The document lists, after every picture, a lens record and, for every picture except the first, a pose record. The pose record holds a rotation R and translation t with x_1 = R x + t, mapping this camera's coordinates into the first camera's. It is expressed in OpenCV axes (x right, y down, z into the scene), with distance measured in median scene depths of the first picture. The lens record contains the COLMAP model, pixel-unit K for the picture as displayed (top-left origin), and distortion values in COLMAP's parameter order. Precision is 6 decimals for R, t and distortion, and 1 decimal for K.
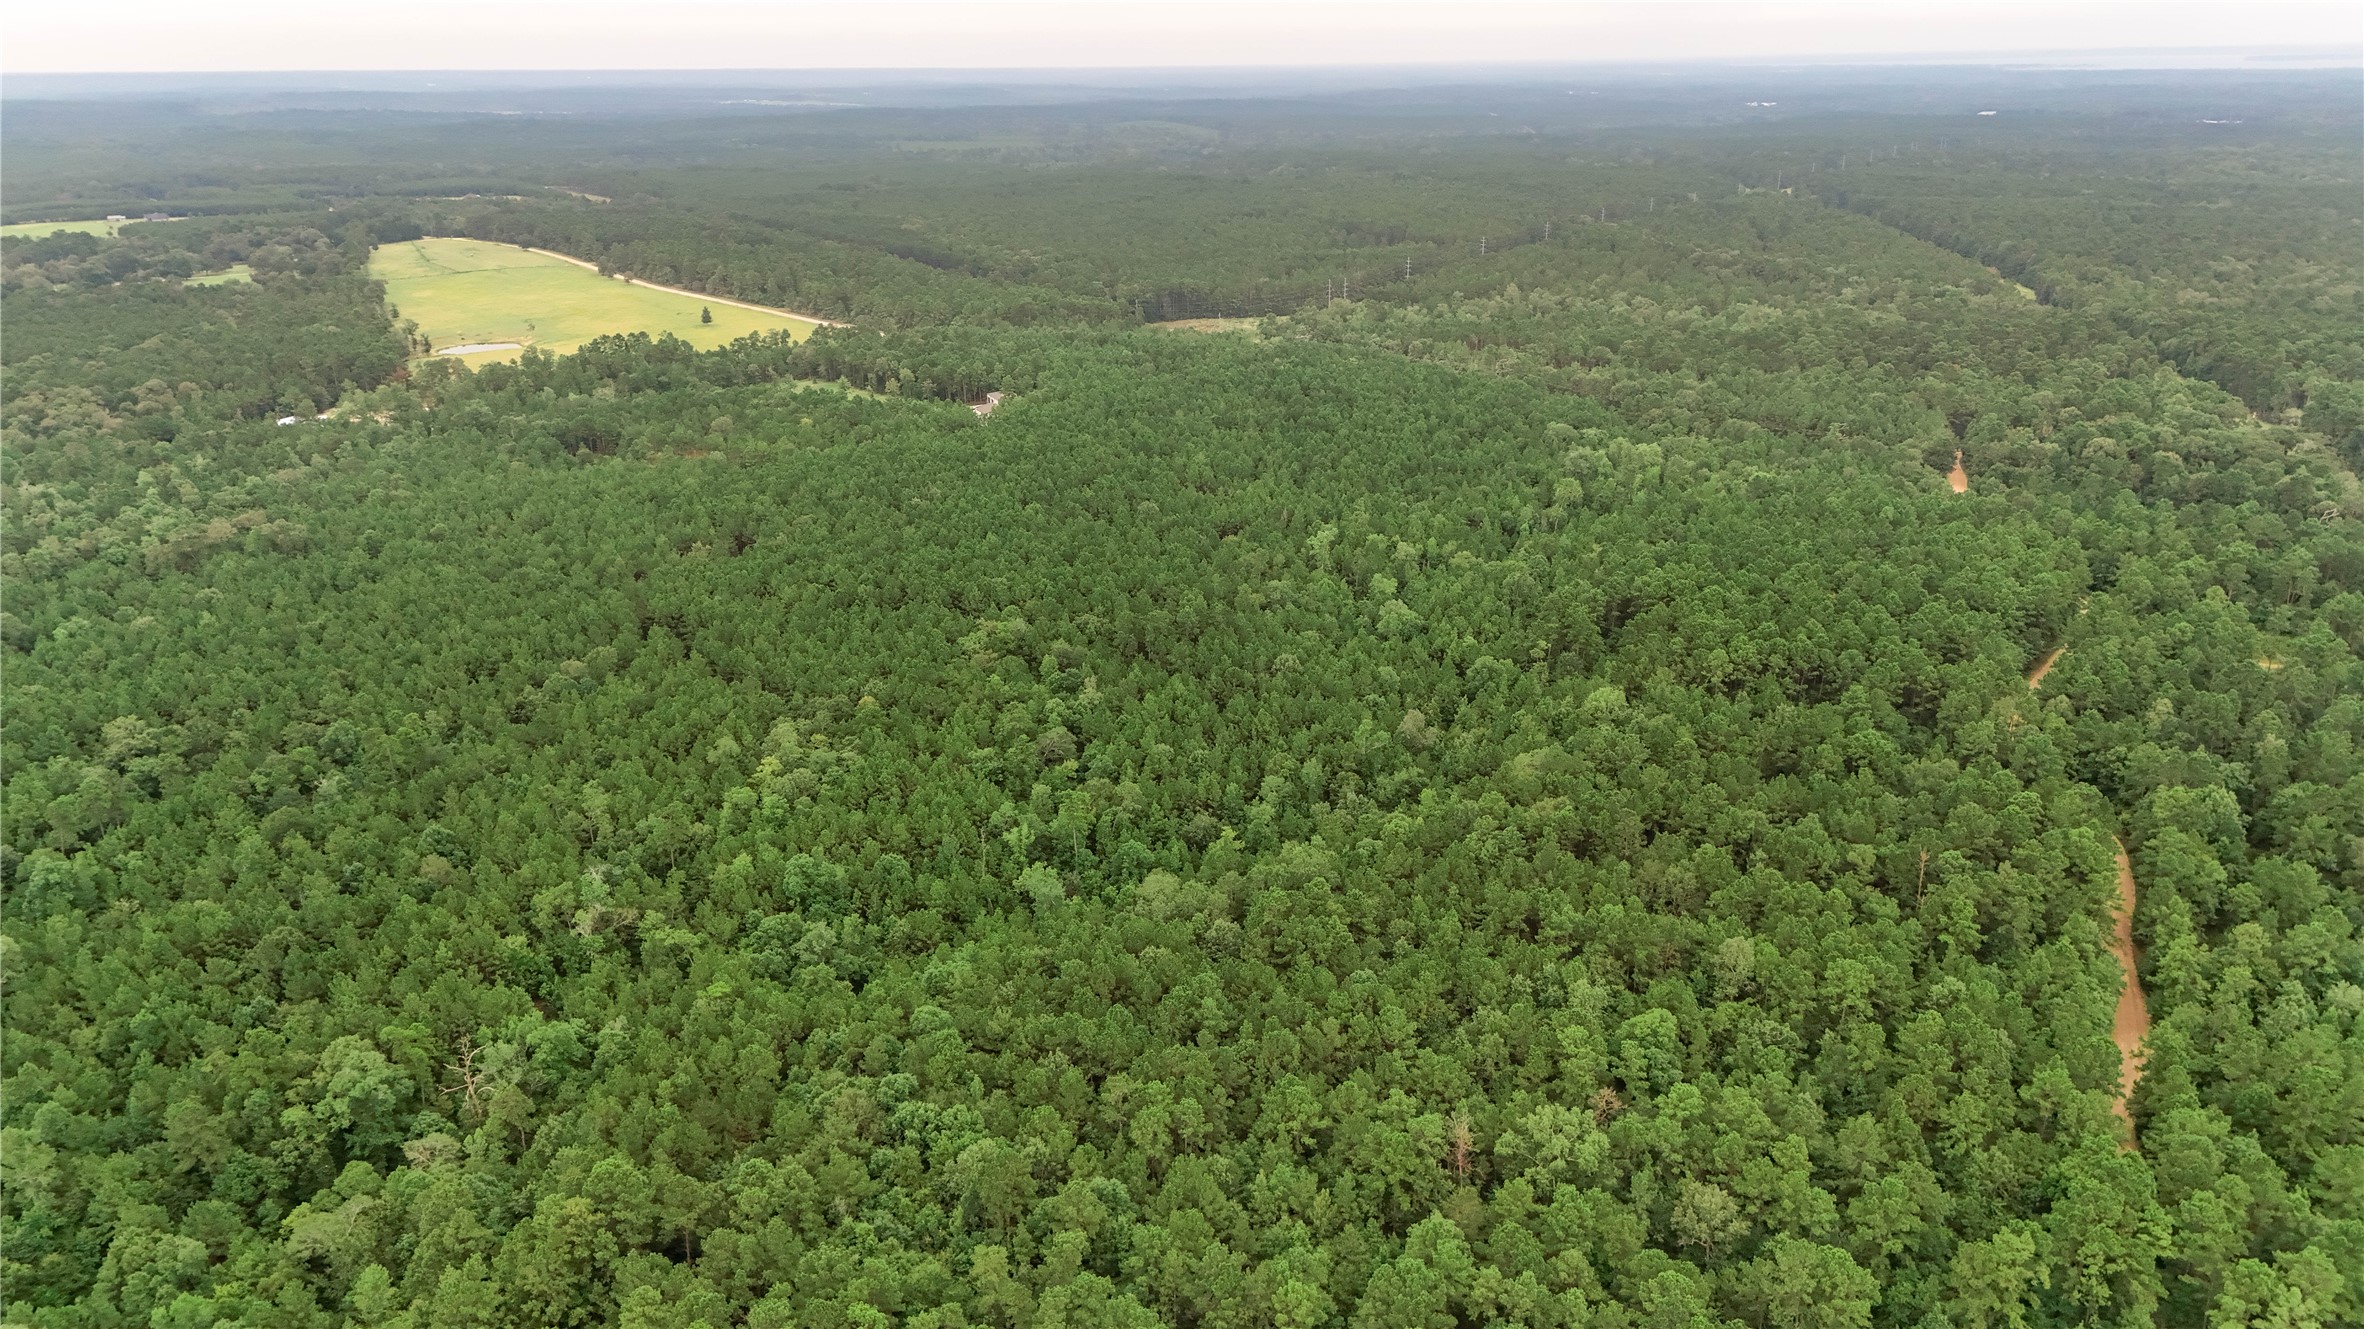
lens RADIAL K [[1747.3, 0, 1187.0], [0, 1747.3, 649.8], [0, 0, 1]] dist [0.076097, -0.072137]
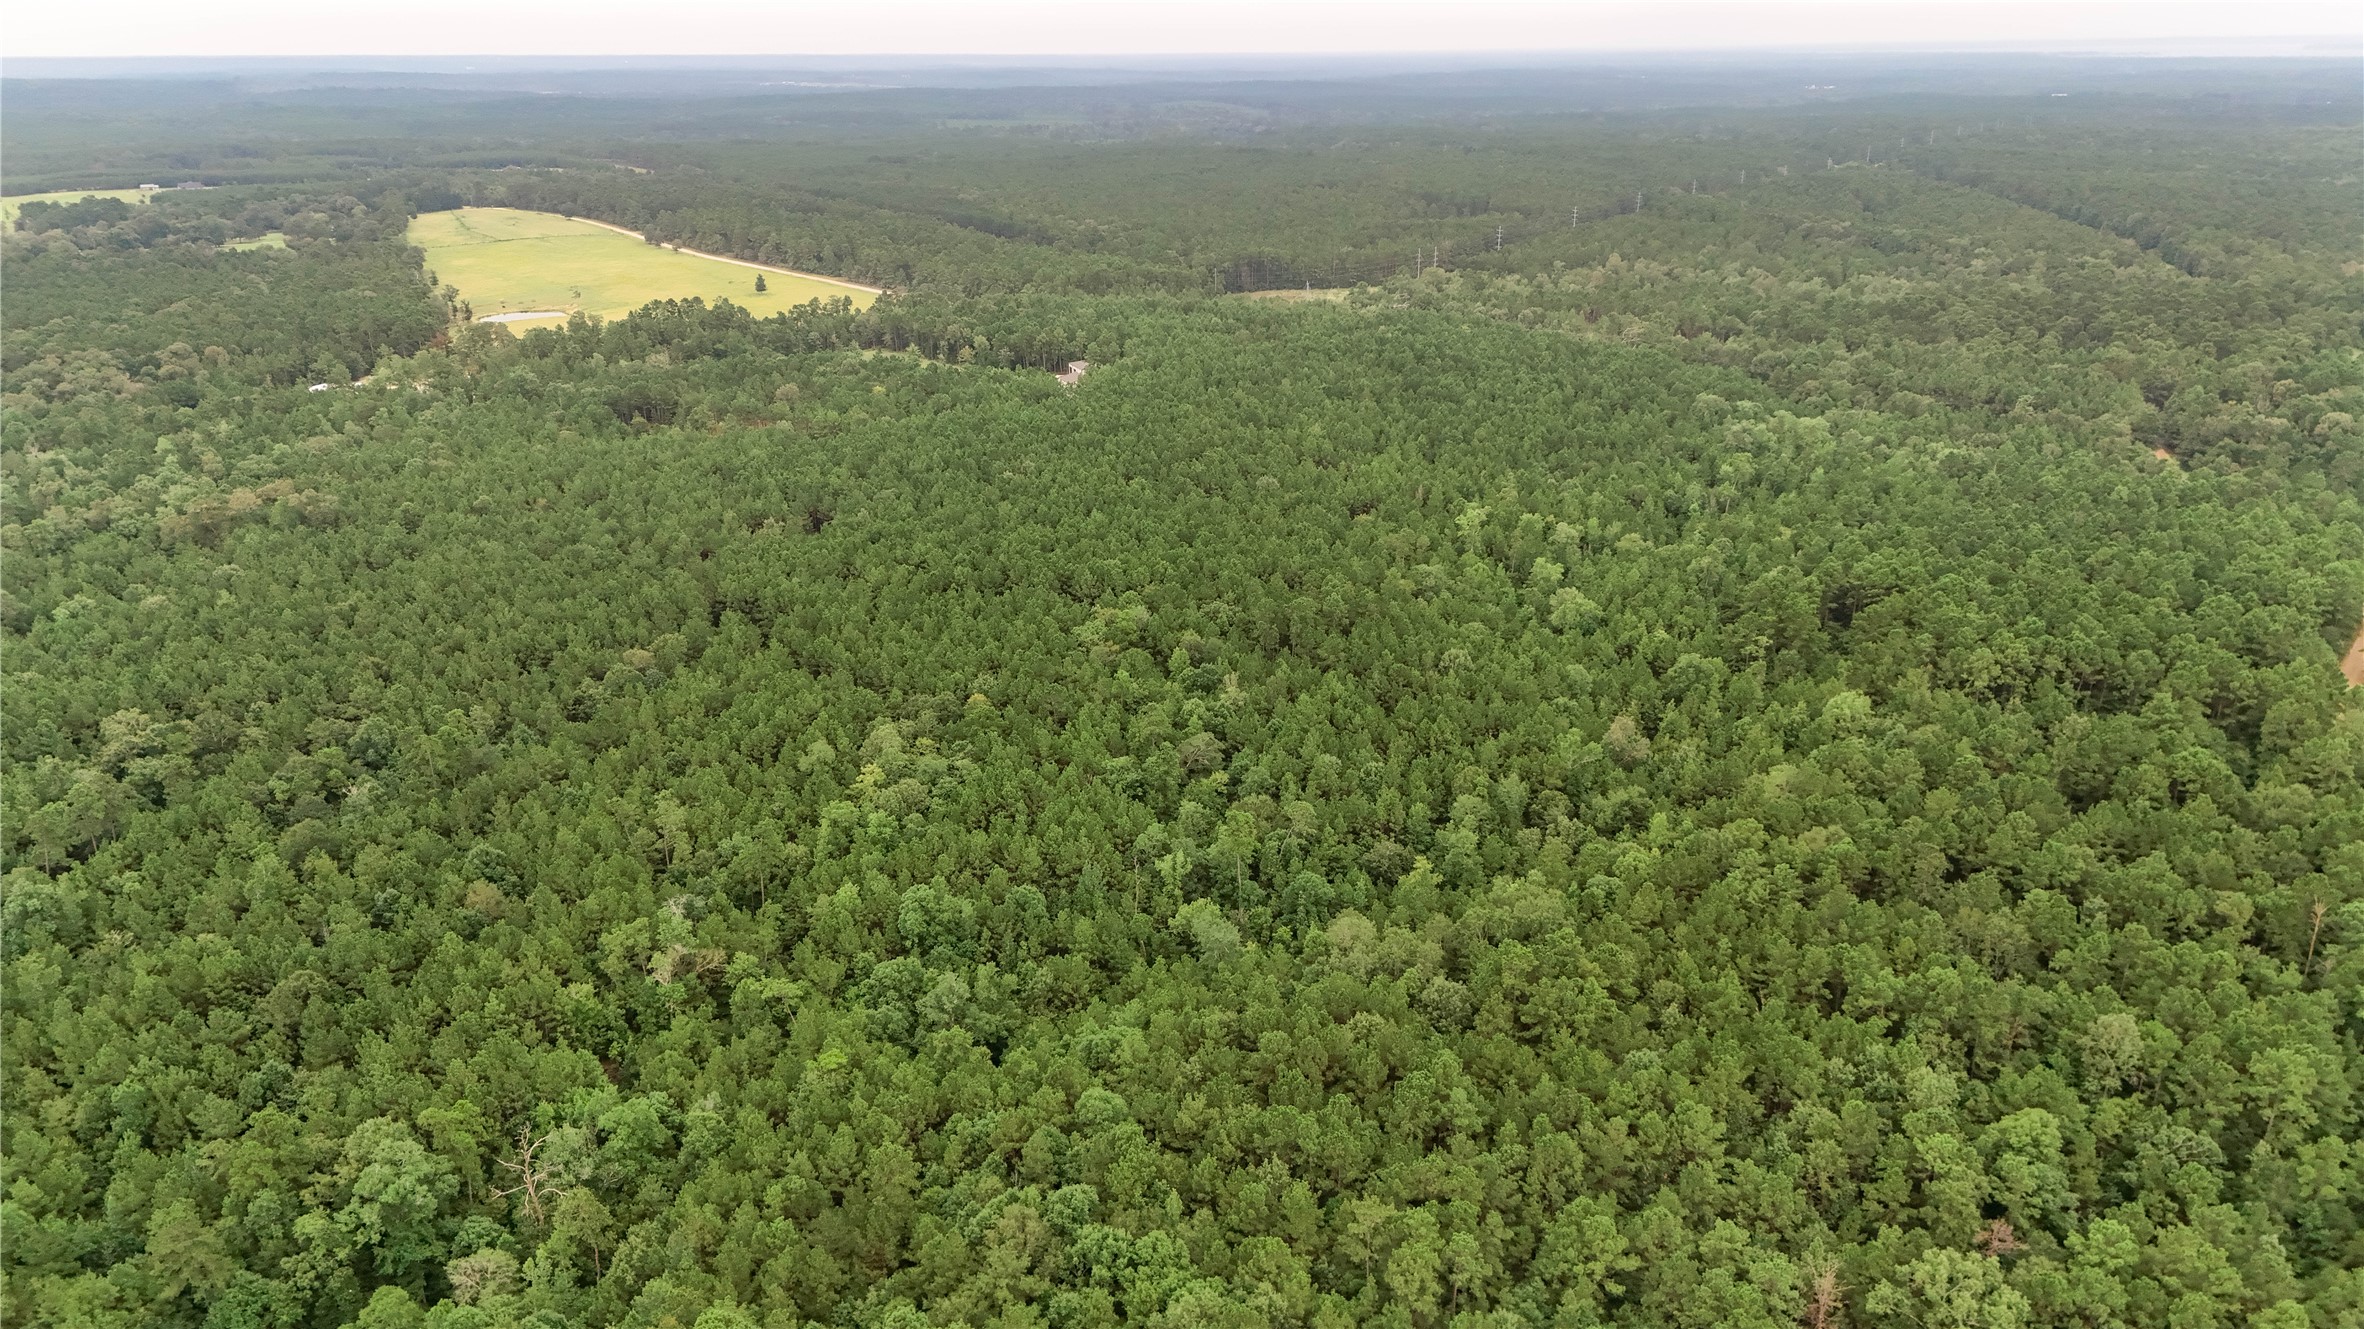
lens RADIAL K [[1747.3, 0, 1187.0], [0, 1747.3, 649.8], [0, 0, 1]] dist [0.076097, -0.072137]
pose [[0.999832, 0.008481, -0.016261, -0.065154], [-0.008387, 0.999948, 0.005830, -0.001174], [0.016309, -0.005692, 0.999851, 0.138878]]
